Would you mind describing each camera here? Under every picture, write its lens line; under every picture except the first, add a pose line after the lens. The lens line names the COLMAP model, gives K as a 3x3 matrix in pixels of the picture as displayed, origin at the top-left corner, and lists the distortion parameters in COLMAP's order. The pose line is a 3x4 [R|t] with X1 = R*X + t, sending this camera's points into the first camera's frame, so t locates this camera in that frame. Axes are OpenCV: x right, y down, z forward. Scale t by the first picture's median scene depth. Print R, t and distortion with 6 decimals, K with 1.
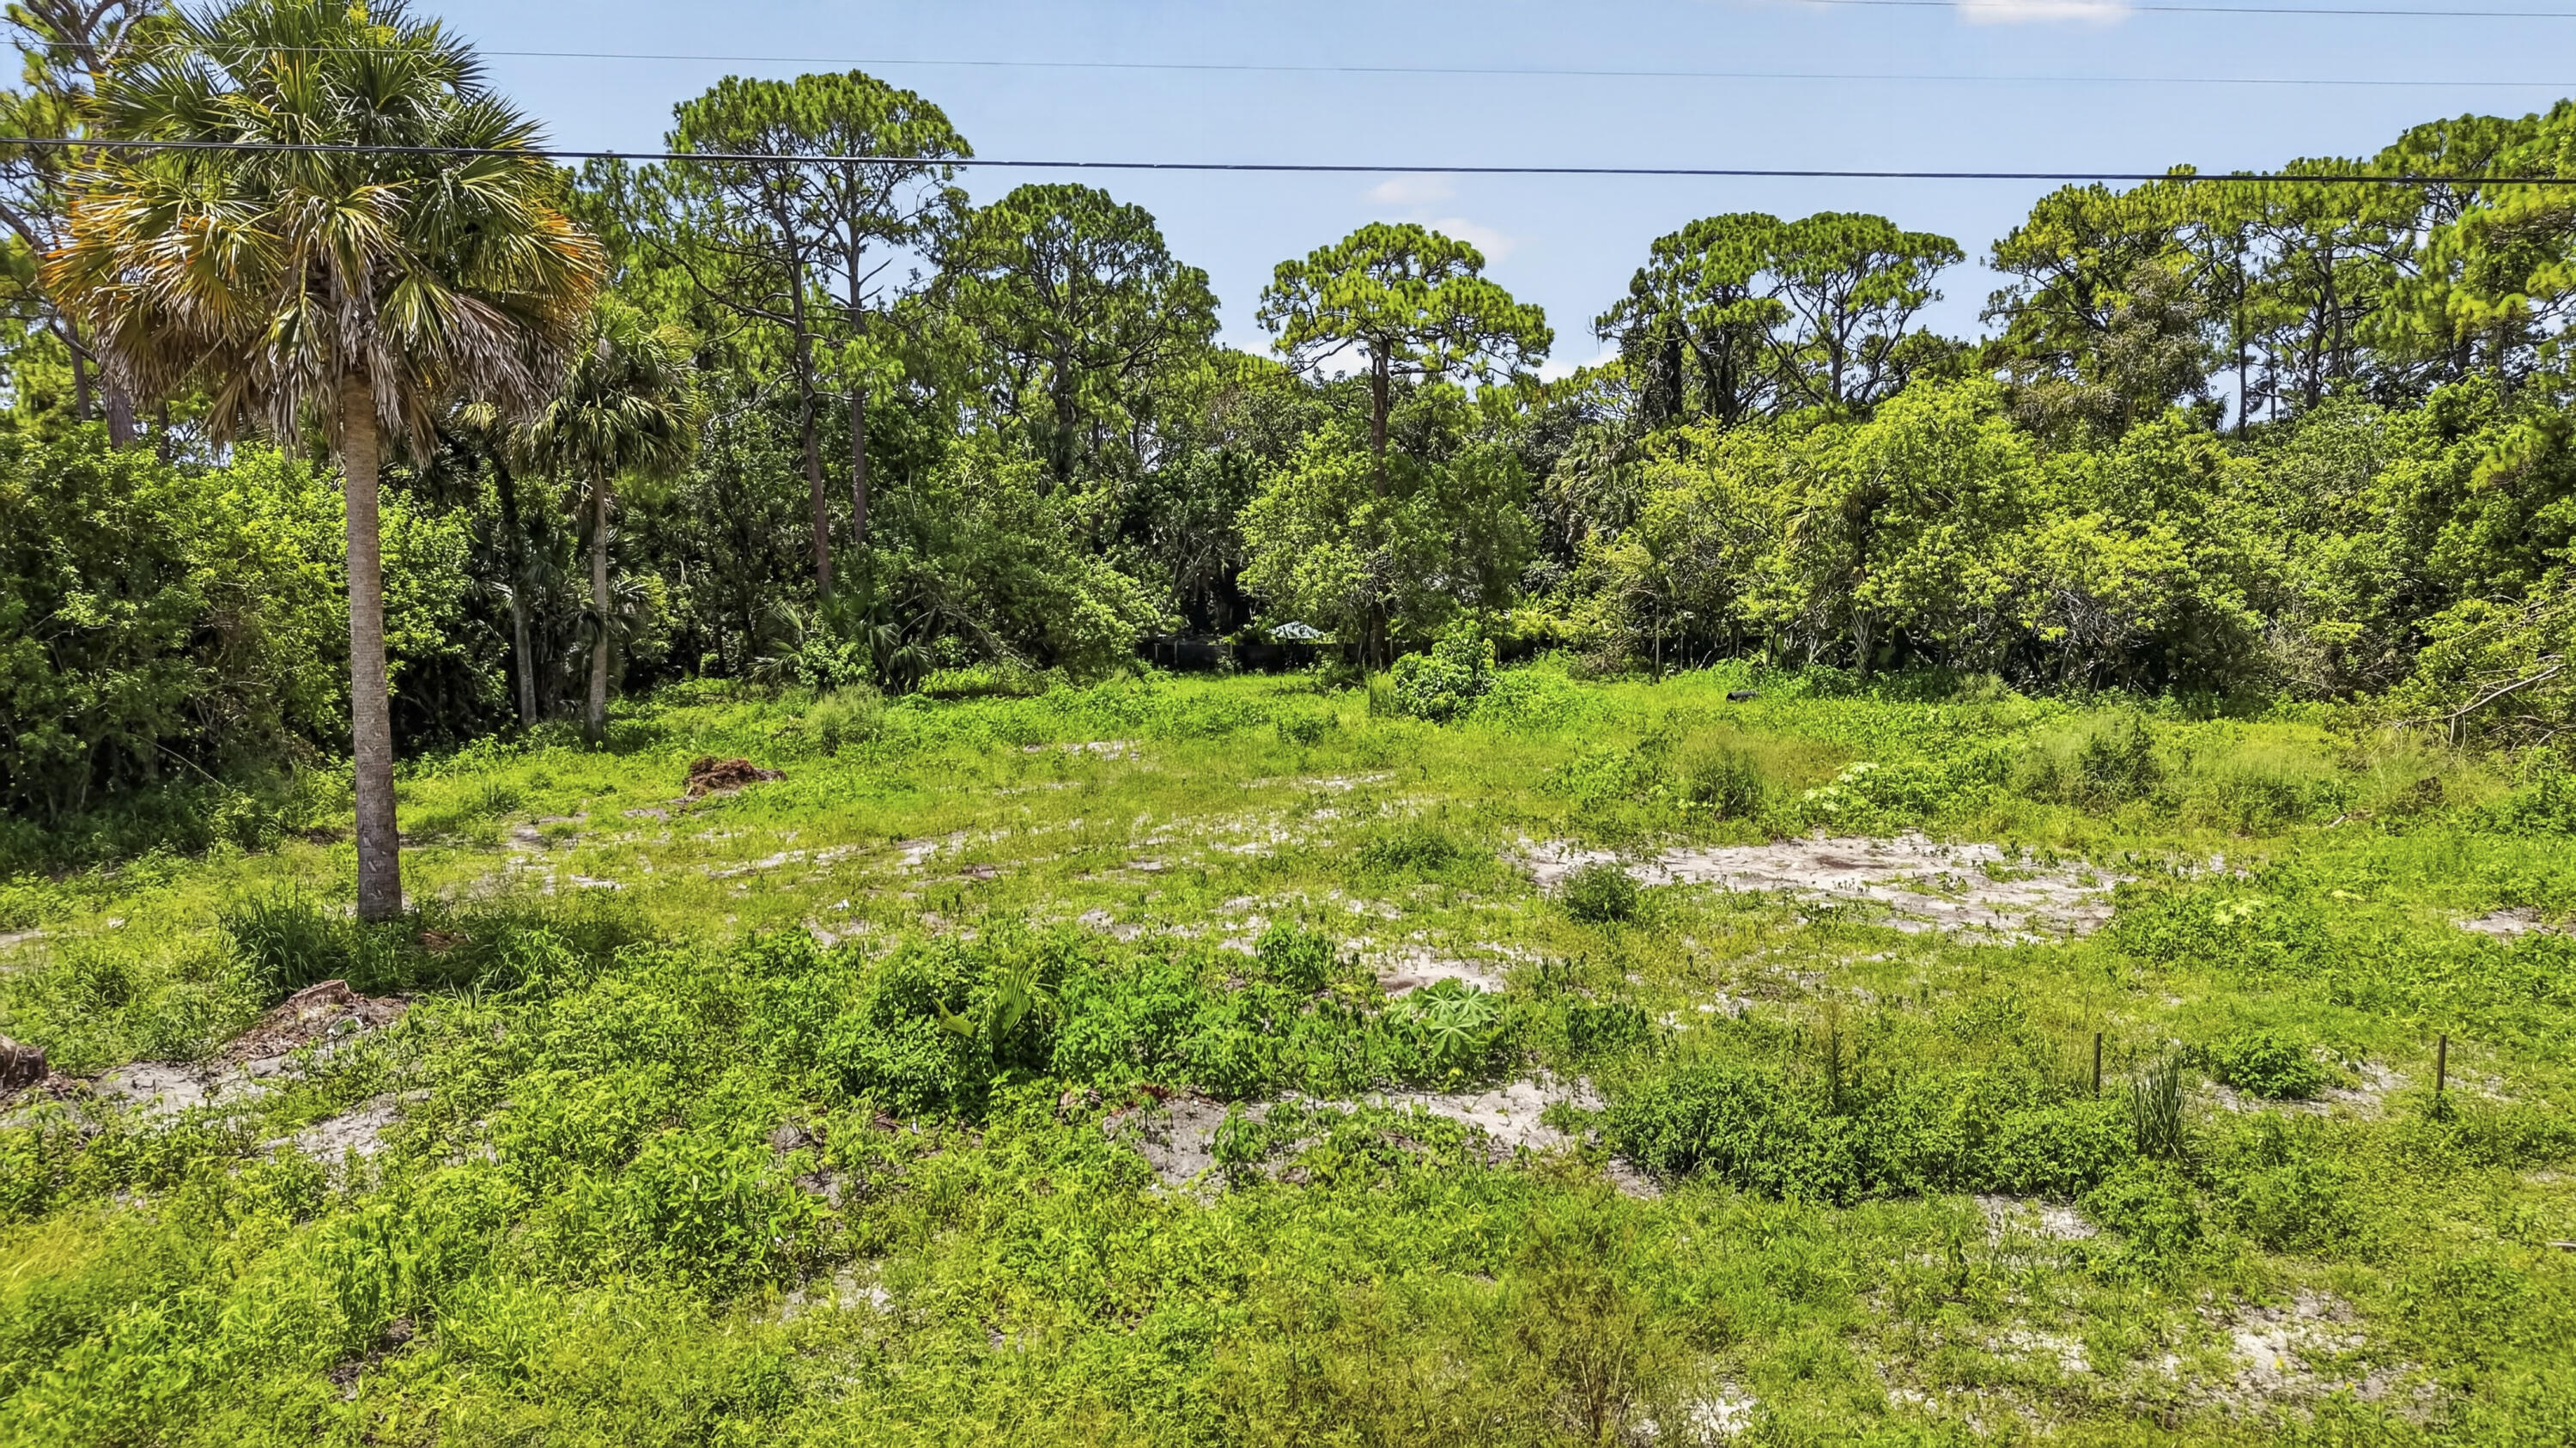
lens RADIAL K [[1743.5, 0, 1286.4], [0, 1743.5, 728.9], [0, 0, 1]] dist [0.048241, -0.046448]
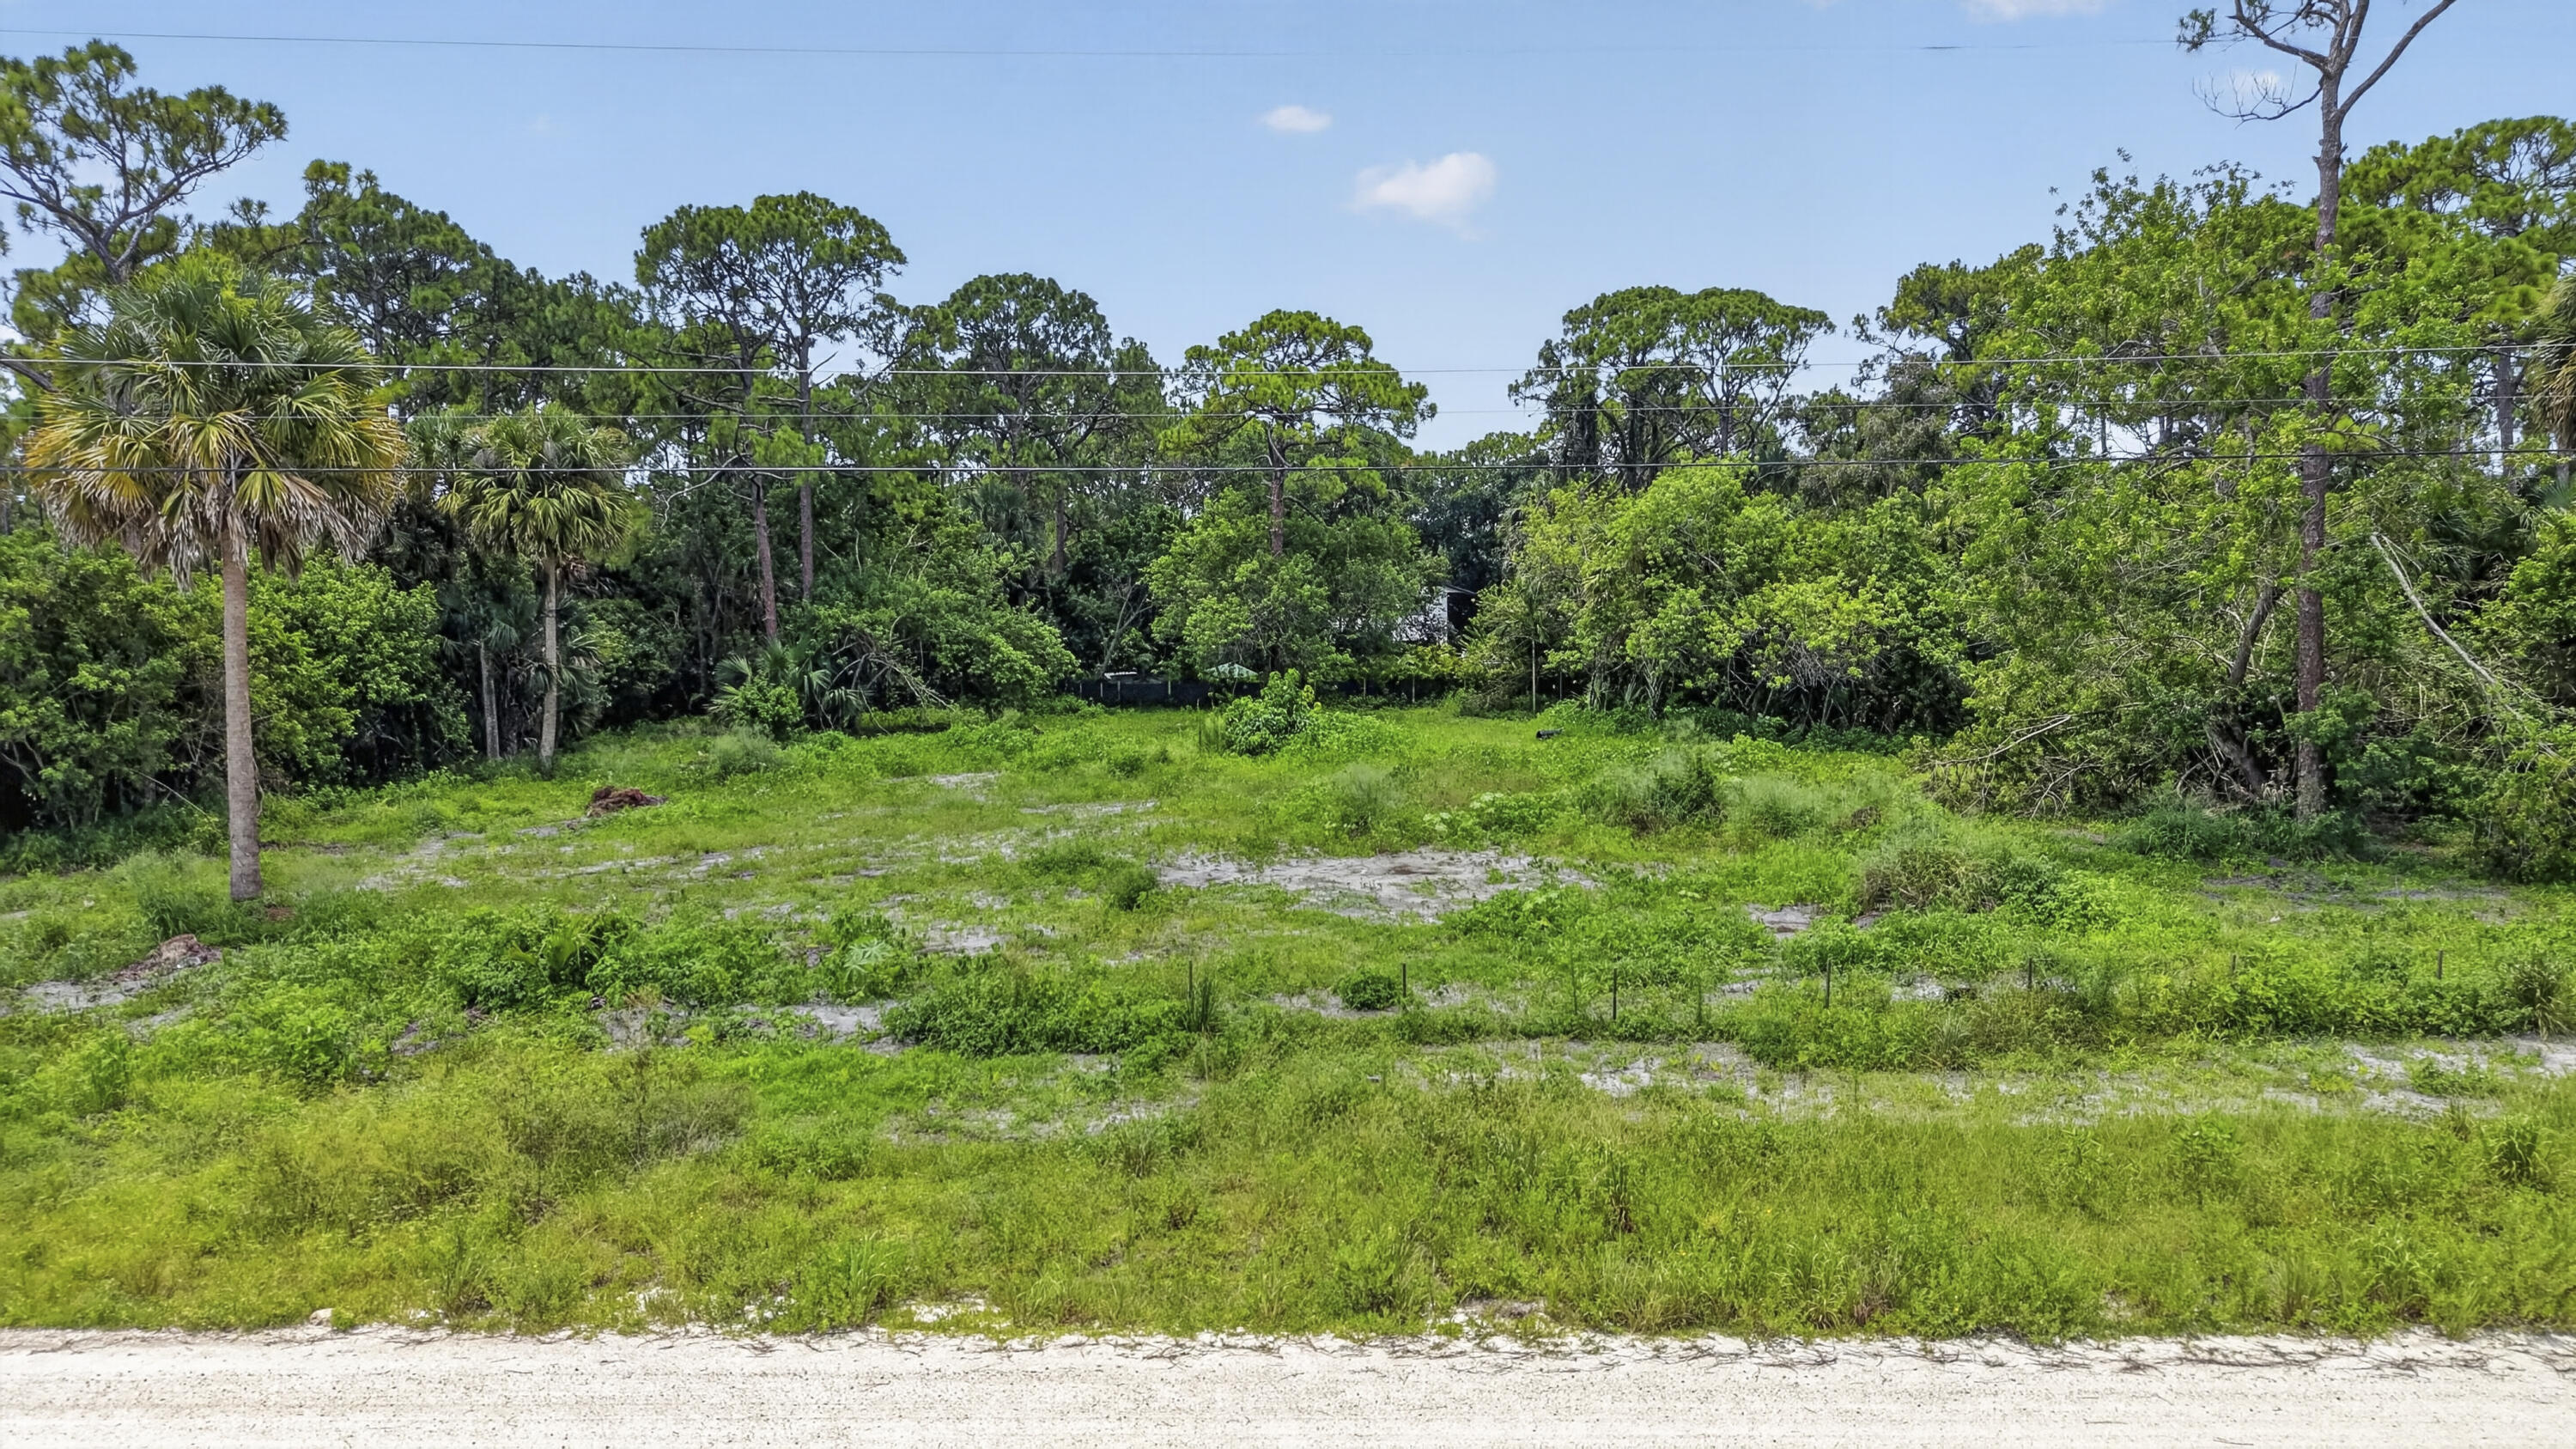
lens RADIAL K [[1743.6, 0, 1280.5], [0, 1743.6, 726.0], [0, 0, 1]] dist [0.048241, -0.046448]
pose [[0.998379, 0.000596, -0.056917, 0.157122], [-0.001565, 0.999854, -0.016986, -0.004397], [0.056899, 0.017048, 0.998234, -0.152273]]
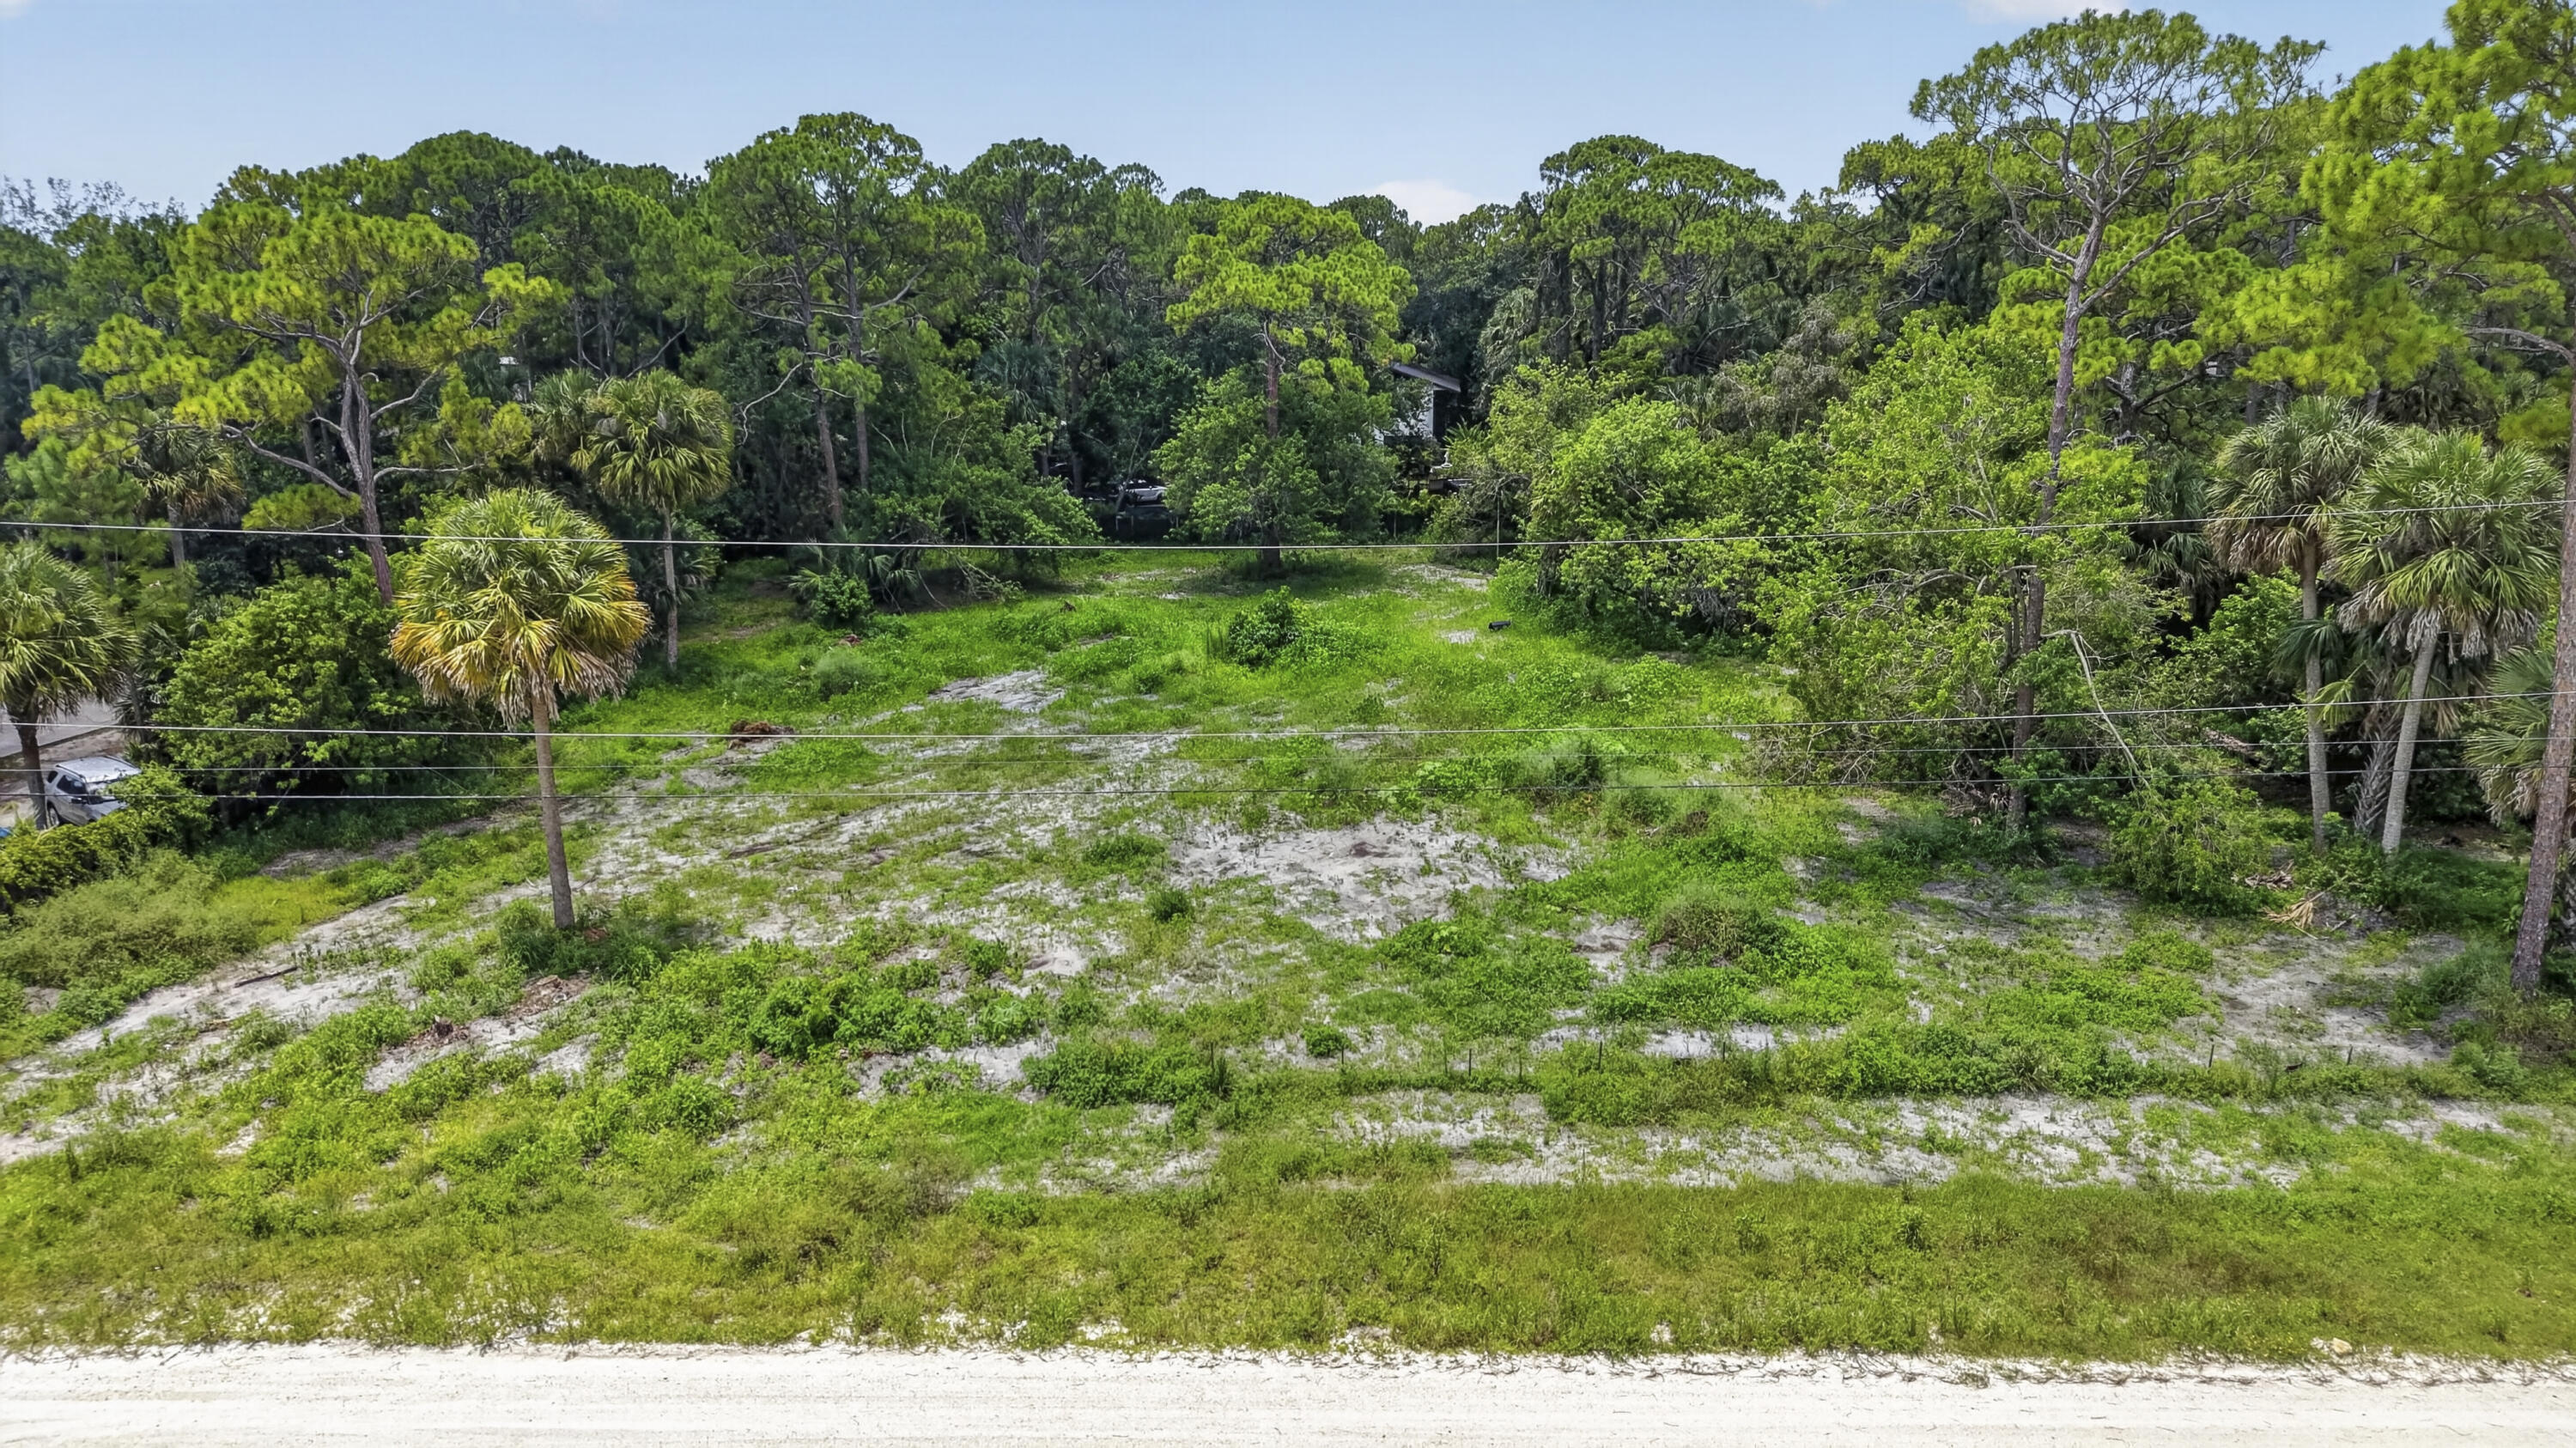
lens RADIAL K [[1743.5, 0, 1276.7], [0, 1743.5, 733.0], [0, 0, 1]] dist [0.048241, -0.046448]
pose [[0.998232, 0.012334, -0.058146, 0.174633], [-0.001616, 0.983503, 0.180882, -0.189337], [0.059417, -0.180469, 0.981784, -0.372451]]
